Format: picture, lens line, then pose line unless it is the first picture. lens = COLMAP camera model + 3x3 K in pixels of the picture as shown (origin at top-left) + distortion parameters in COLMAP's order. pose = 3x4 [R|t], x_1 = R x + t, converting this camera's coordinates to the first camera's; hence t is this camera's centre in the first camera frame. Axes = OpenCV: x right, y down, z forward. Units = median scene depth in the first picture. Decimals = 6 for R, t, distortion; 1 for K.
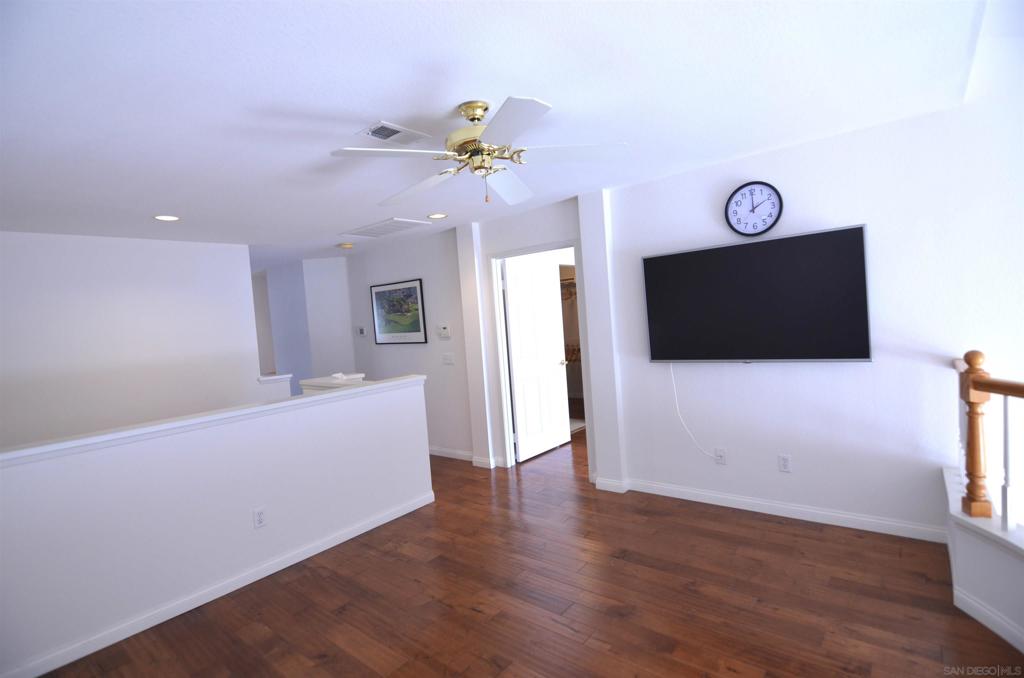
lens RADIAL K [[494.1, 0, 510.7], [0, 494.1, 341.0], [0, 0, 1]] dist [-0.008349, -0.007721]
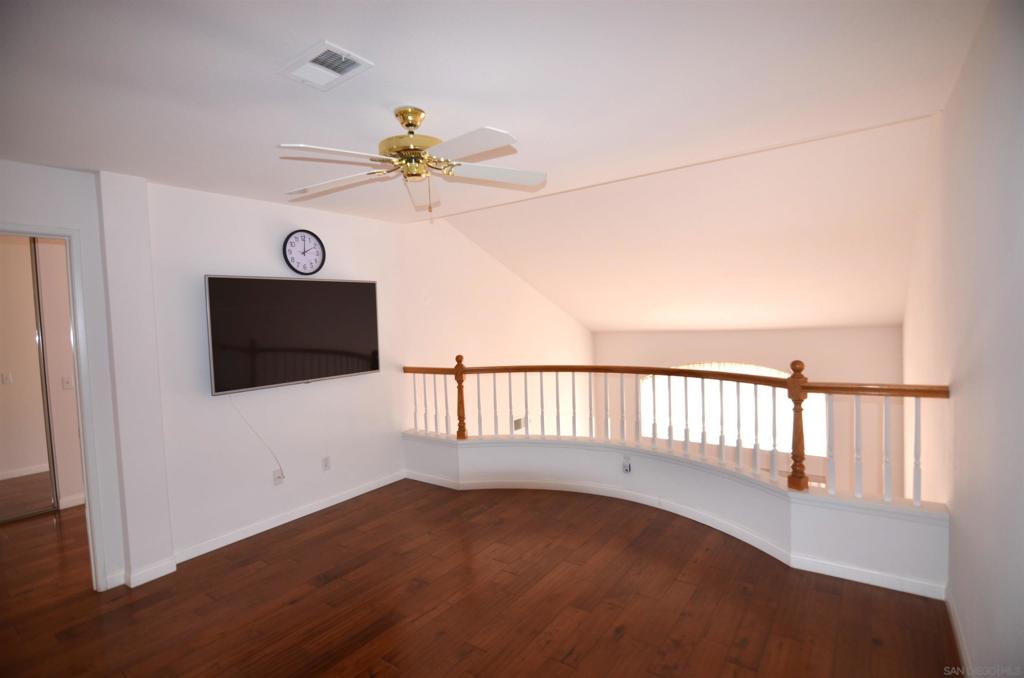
lens RADIAL K [[494.1, 0, 510.7], [0, 494.1, 341.0], [0, 0, 1]] dist [-0.008349, -0.007721]
pose [[-0.058806, 0.030822, 0.997793, -0.729721], [0.097206, 0.994950, -0.025005, 0.023445], [-0.993525, 0.095521, -0.061505, 0.606510]]
